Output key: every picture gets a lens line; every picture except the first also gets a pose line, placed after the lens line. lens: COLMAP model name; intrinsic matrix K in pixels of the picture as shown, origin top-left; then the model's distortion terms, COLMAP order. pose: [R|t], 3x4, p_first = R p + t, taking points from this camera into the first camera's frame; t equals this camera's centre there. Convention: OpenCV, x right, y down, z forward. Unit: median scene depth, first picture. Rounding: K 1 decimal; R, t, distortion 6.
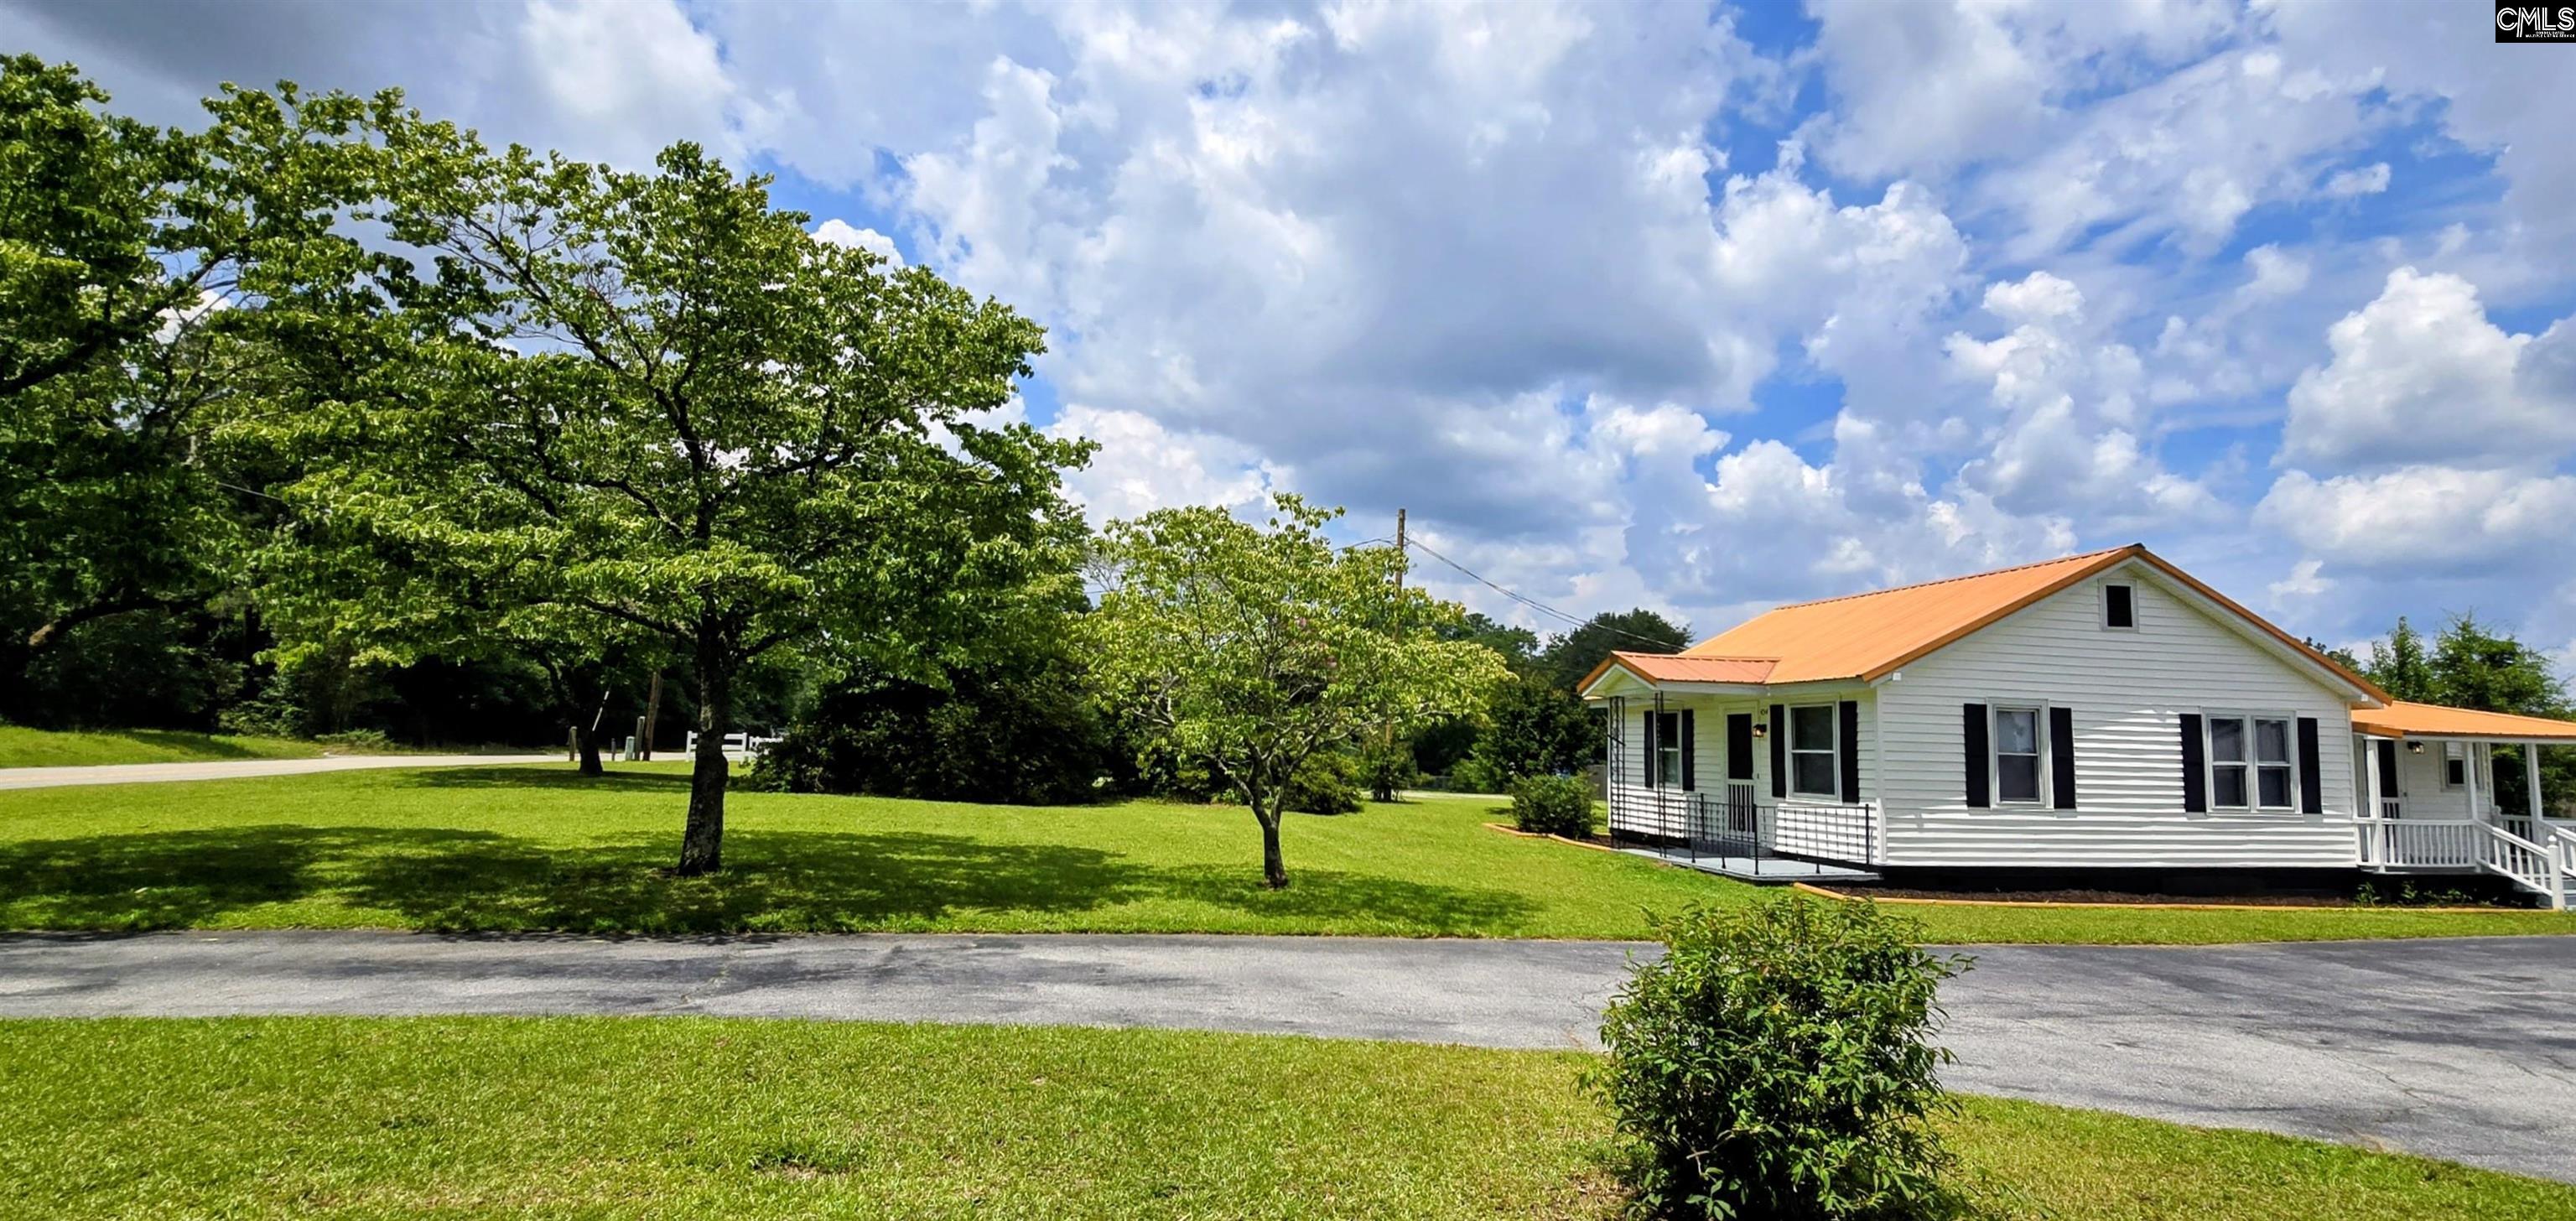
lens RADIAL K [[1217.1, 0, 1299.9], [0, 1217.1, 617.2], [0, 0, 1]] dist [-0.021481, 0.002104]
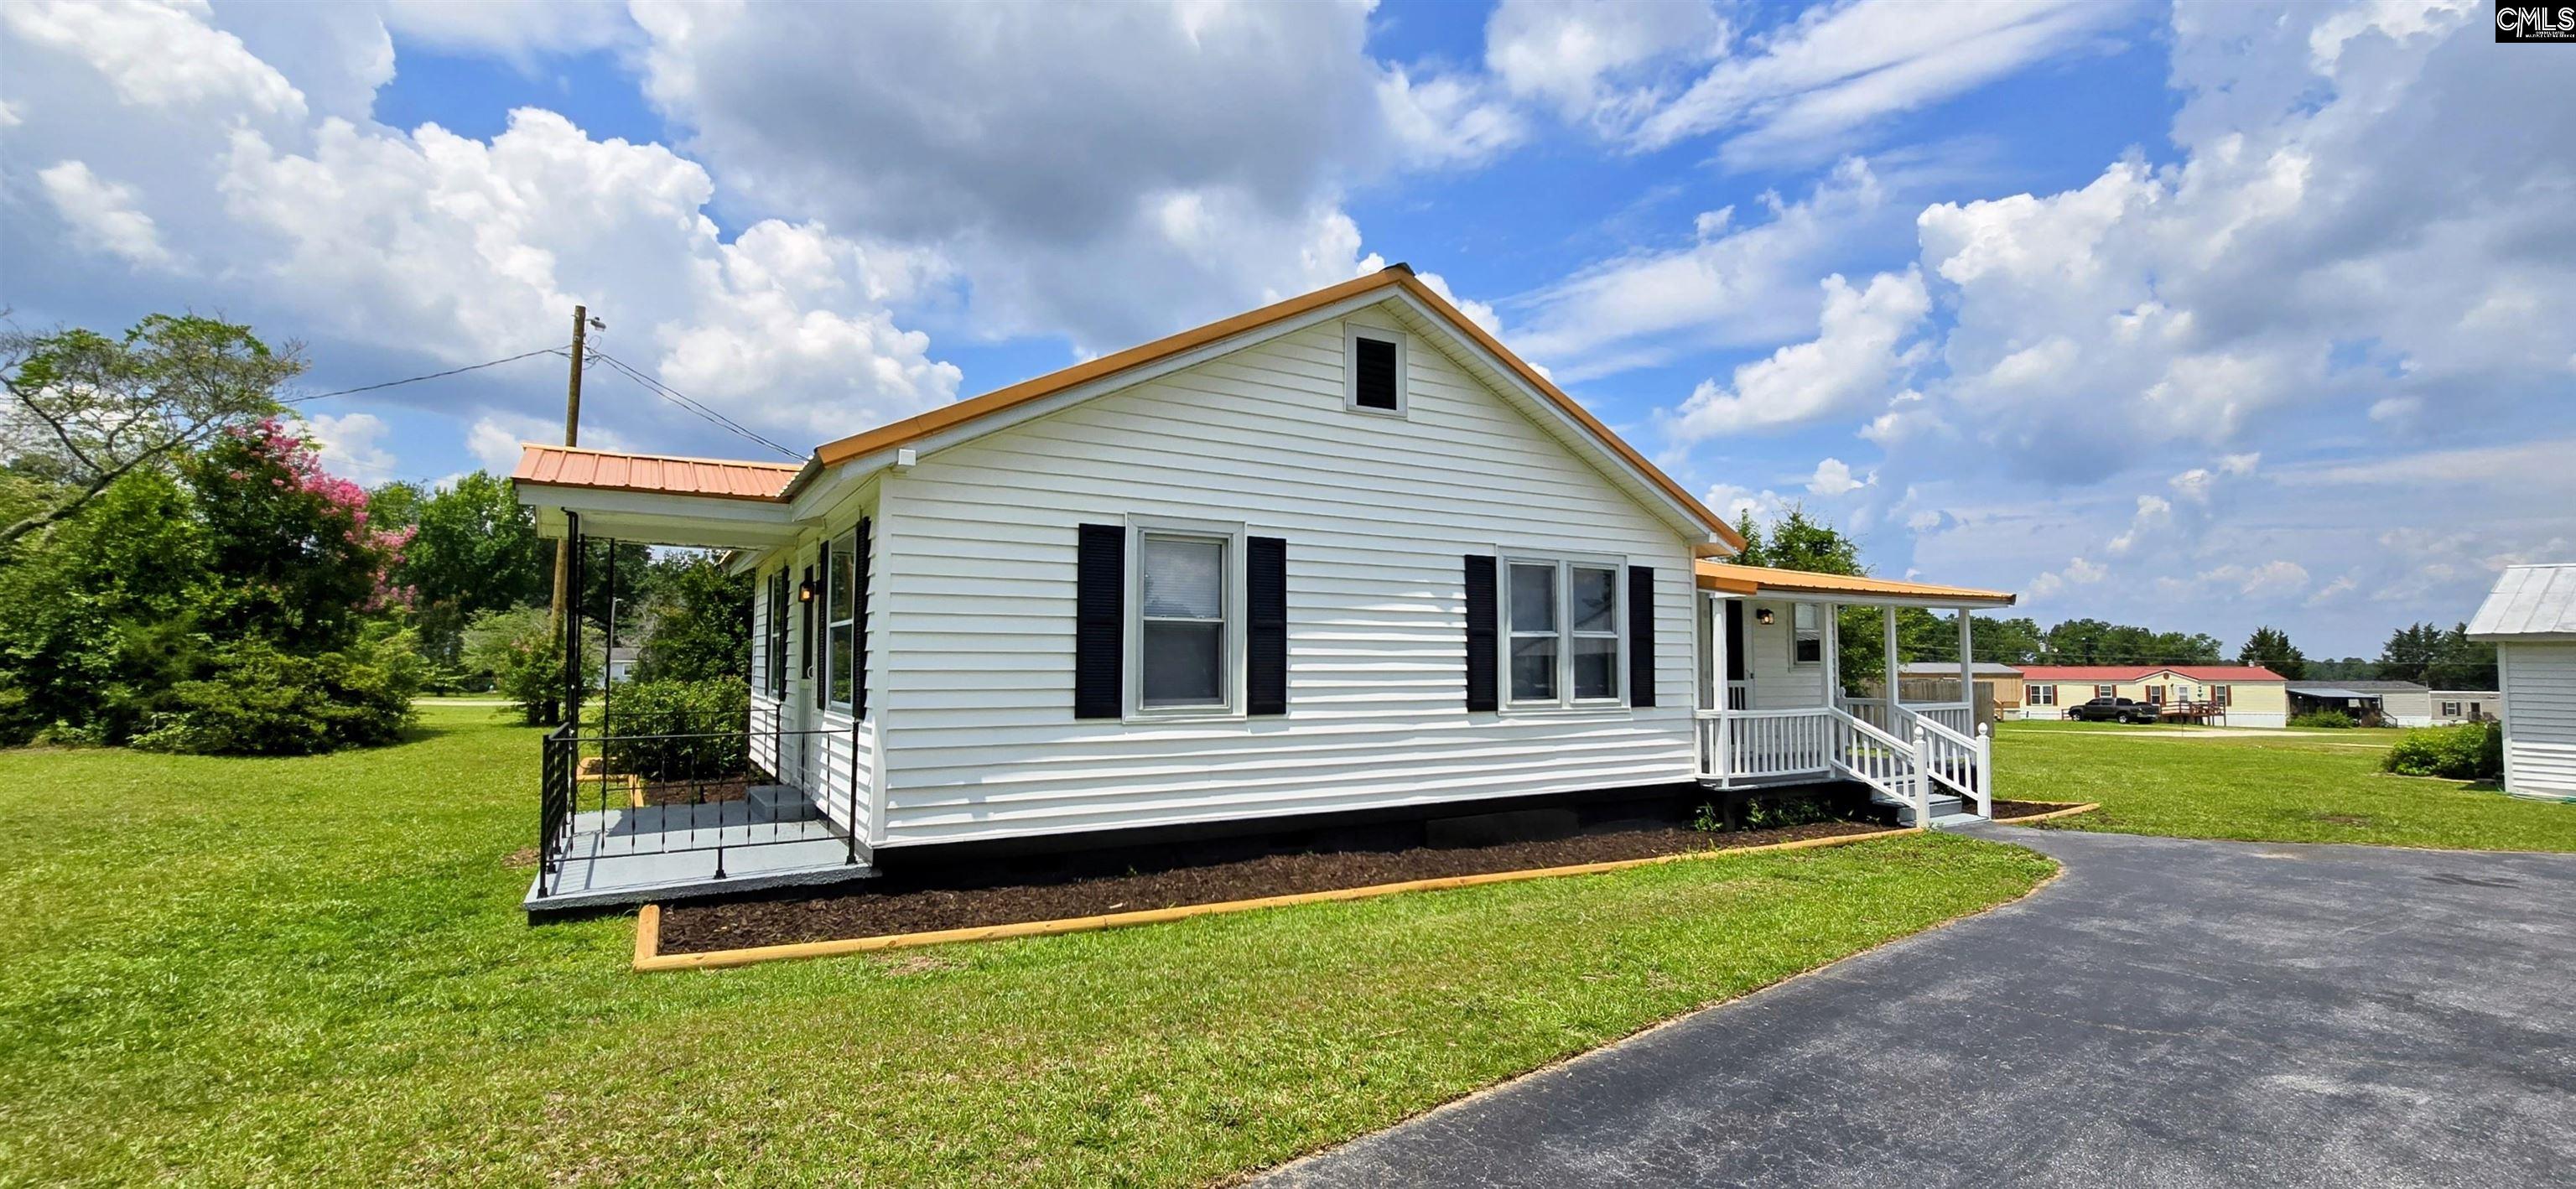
lens RADIAL K [[1057.8, 0, 1269.7], [0, 1057.8, 613.3], [0, 0, 1]] dist [-0.008547, 0.001100]
pose [[0.946528, -0.008895, 0.322498, 0.443939], [-0.012063, 0.997945, 0.062932, 0.074199], [-0.322395, -0.063457, 0.944476, 0.497290]]
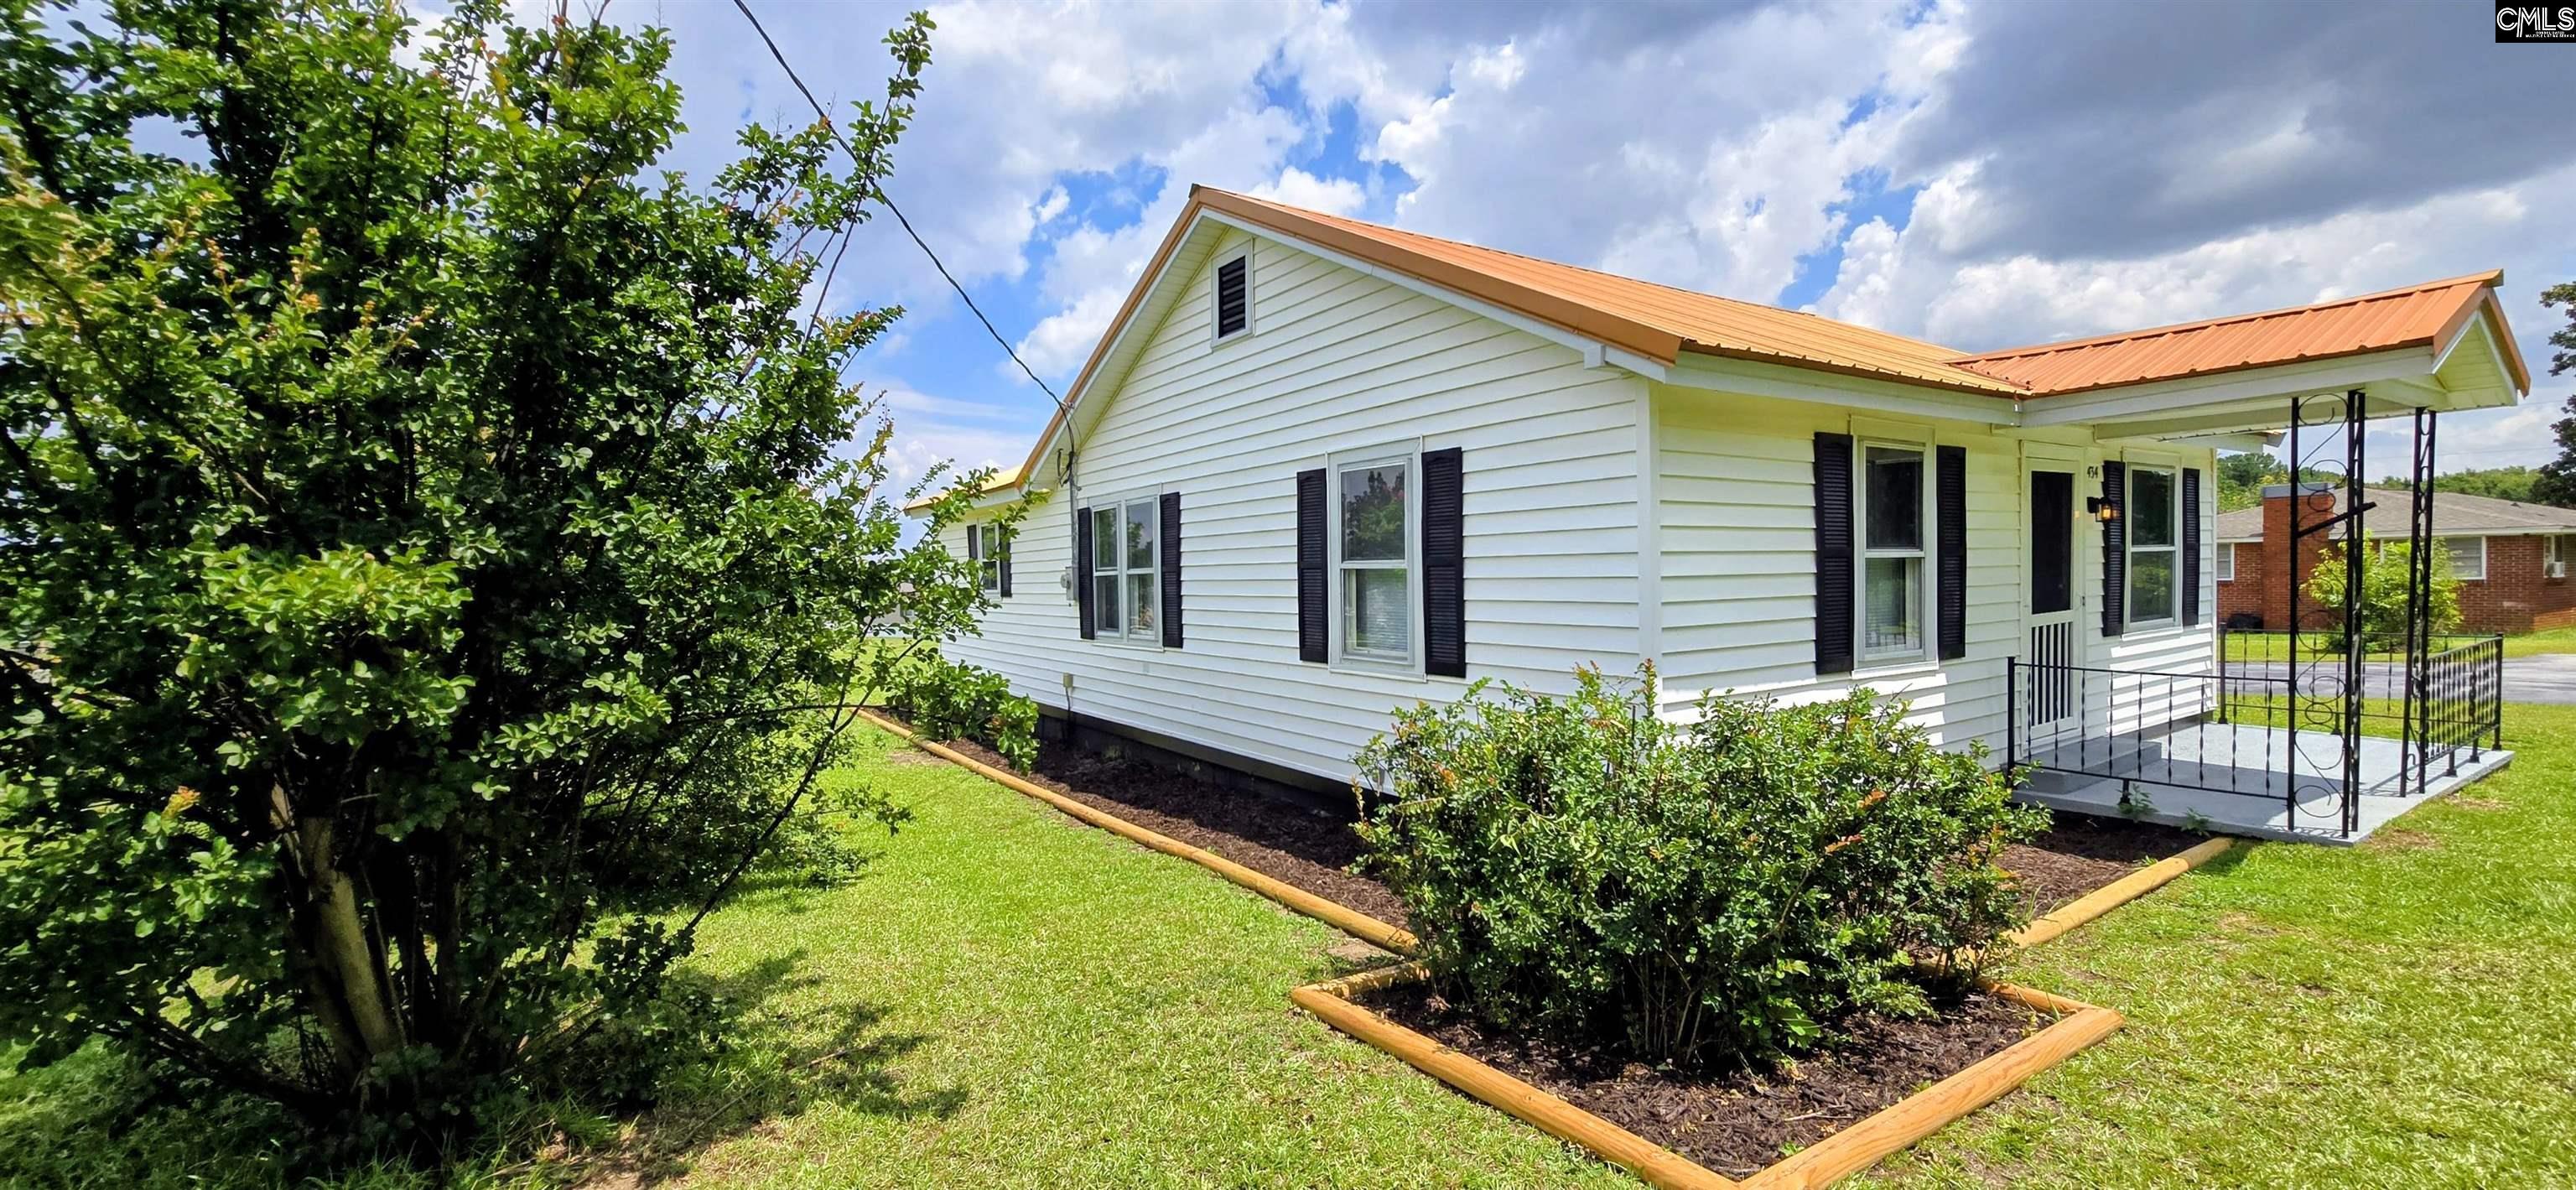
lens RADIAL K [[1057.8, 0, 1268.4], [0, 1057.8, 594.2], [0, 0, 1]] dist [-0.008547, 0.001100]
pose [[0.348107, -0.010839, -0.937392, 1.111456], [0.121184, 0.992064, 0.033531, 0.110752], [0.929589, -0.125269, 0.346658, 0.796860]]
